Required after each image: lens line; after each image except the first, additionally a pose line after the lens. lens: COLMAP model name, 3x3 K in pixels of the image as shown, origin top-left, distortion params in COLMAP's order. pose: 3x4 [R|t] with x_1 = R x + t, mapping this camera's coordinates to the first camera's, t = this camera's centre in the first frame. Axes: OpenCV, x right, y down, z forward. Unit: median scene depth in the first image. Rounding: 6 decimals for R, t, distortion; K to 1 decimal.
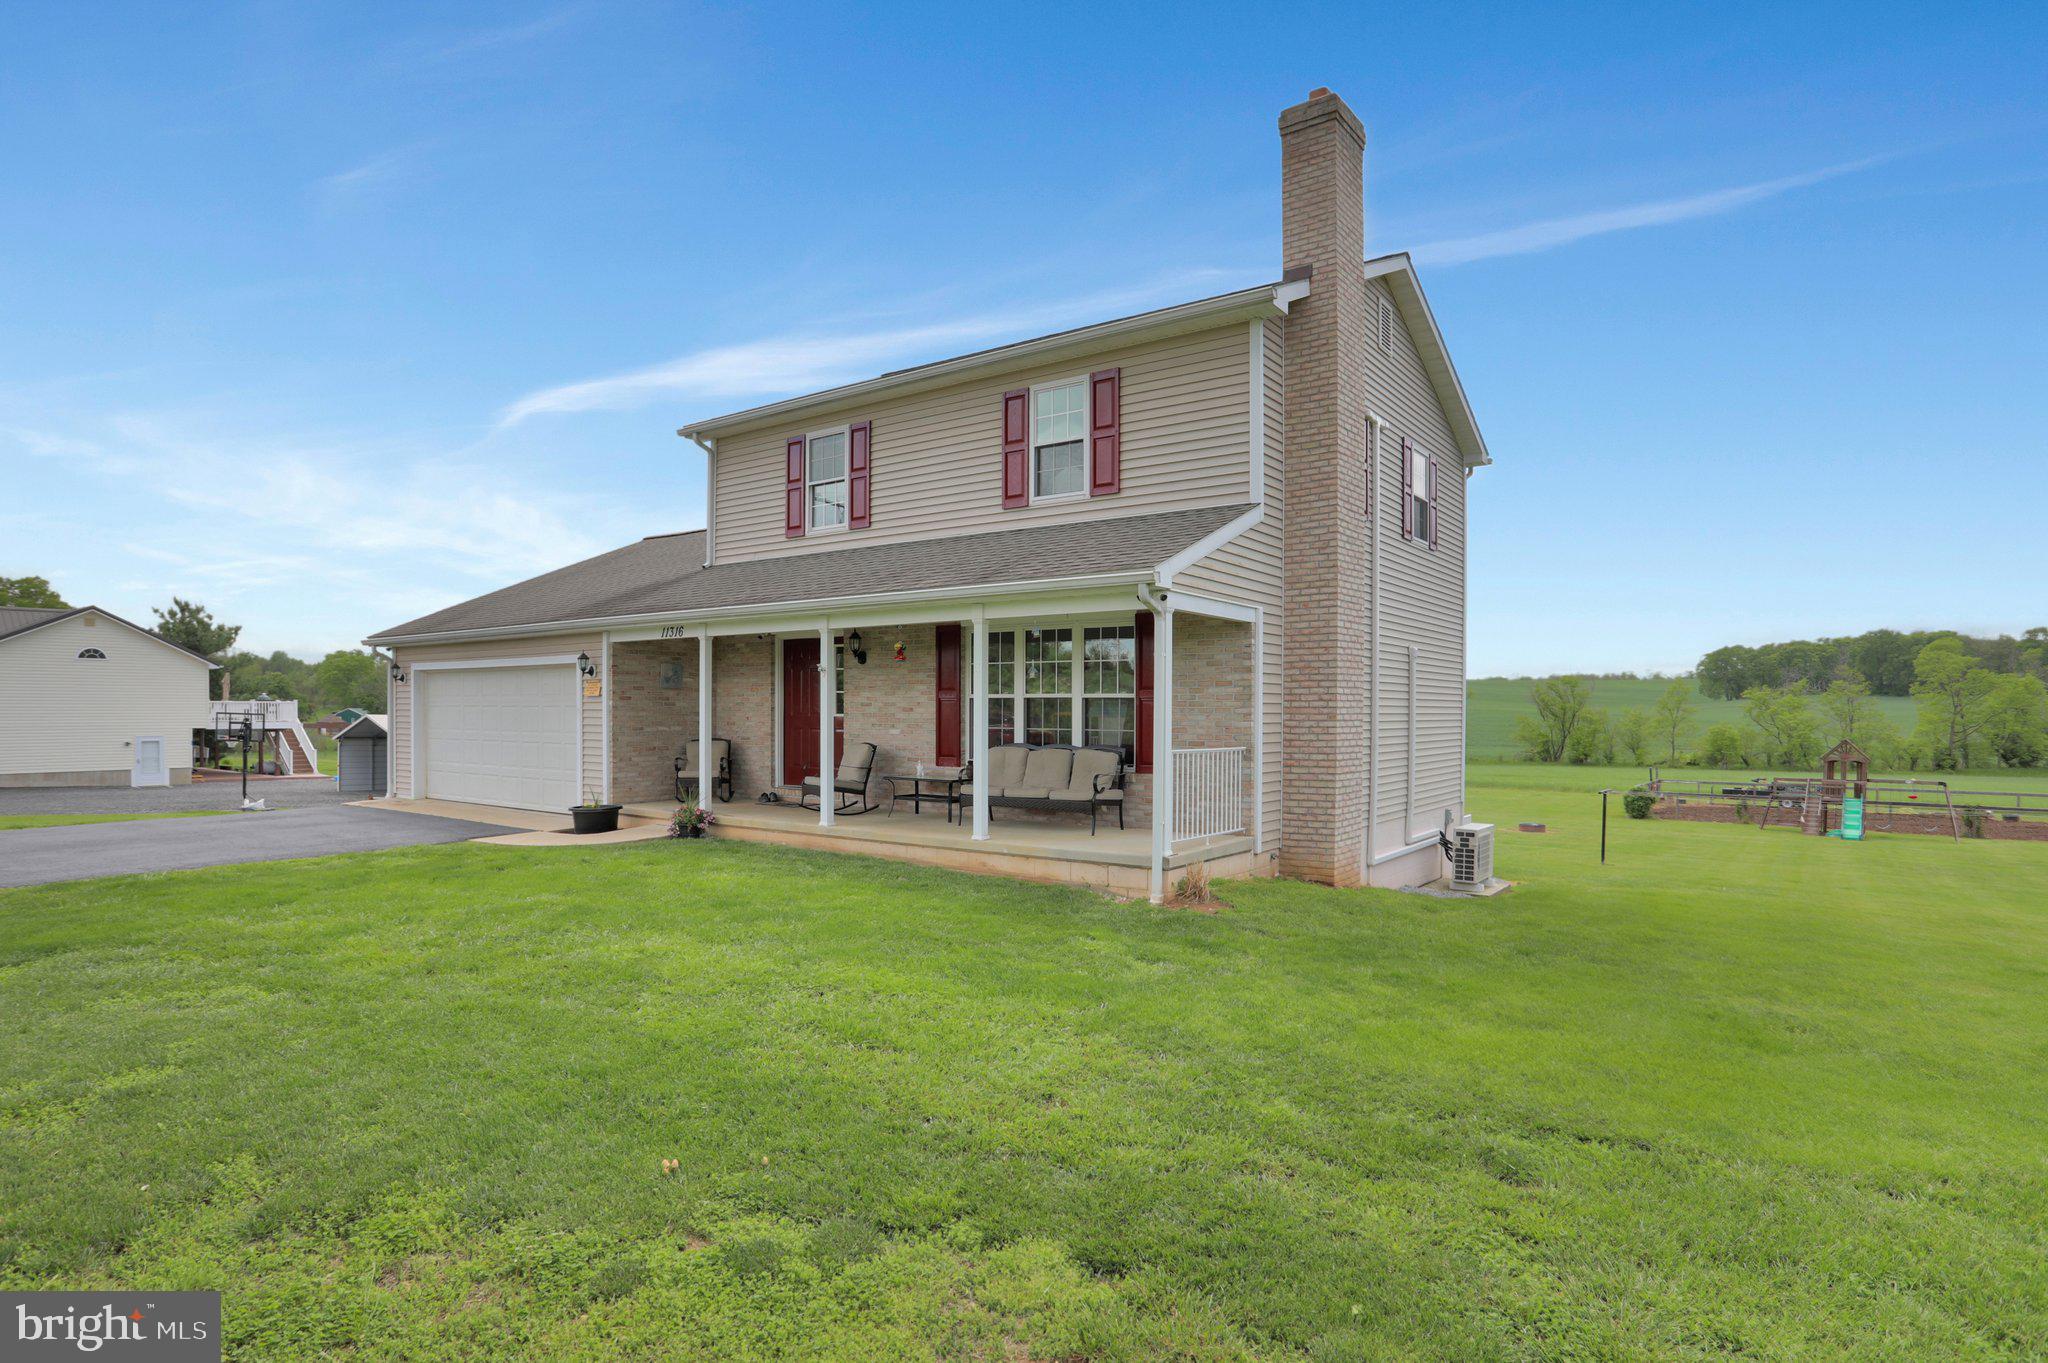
lens RADIAL K [[1085.5, 0, 1020.0], [0, 1085.5, 696.9], [0, 0, 1]] dist [-0.031399, 0.004293]
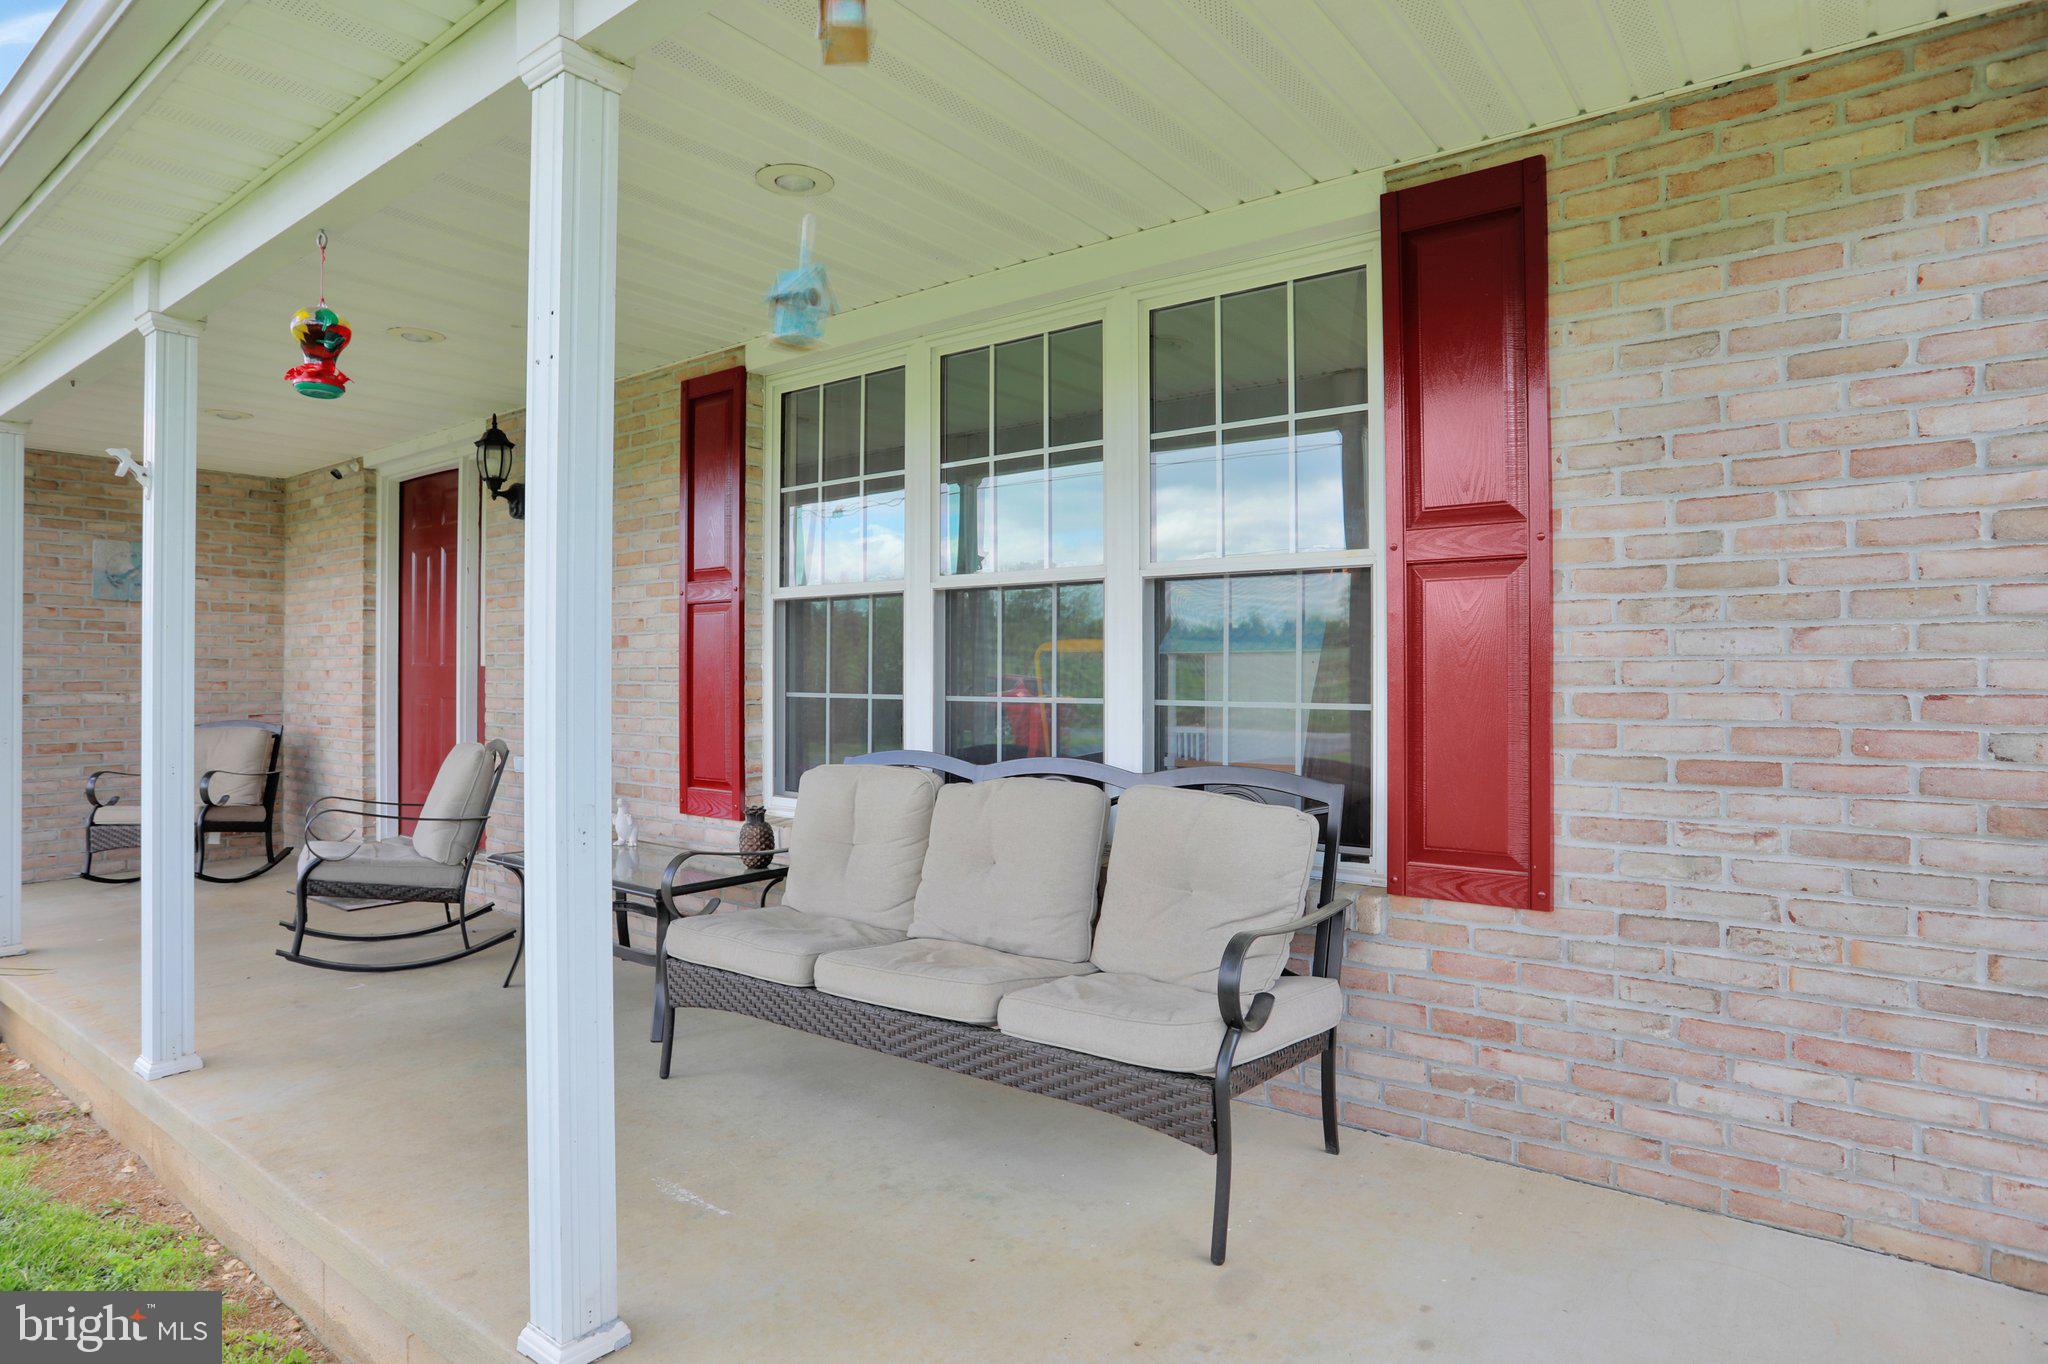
lens RADIAL K [[1124.5, 0, 1019.6], [0, 1124.5, 664.2], [0, 0, 1]] dist [-0.020054, 0.000569]
pose [[0.999757, -0.003356, -0.021790, 0.031803], [0.003426, 0.999989, 0.003183, 0.019110], [0.021780, -0.003257, 0.999757, 0.693596]]
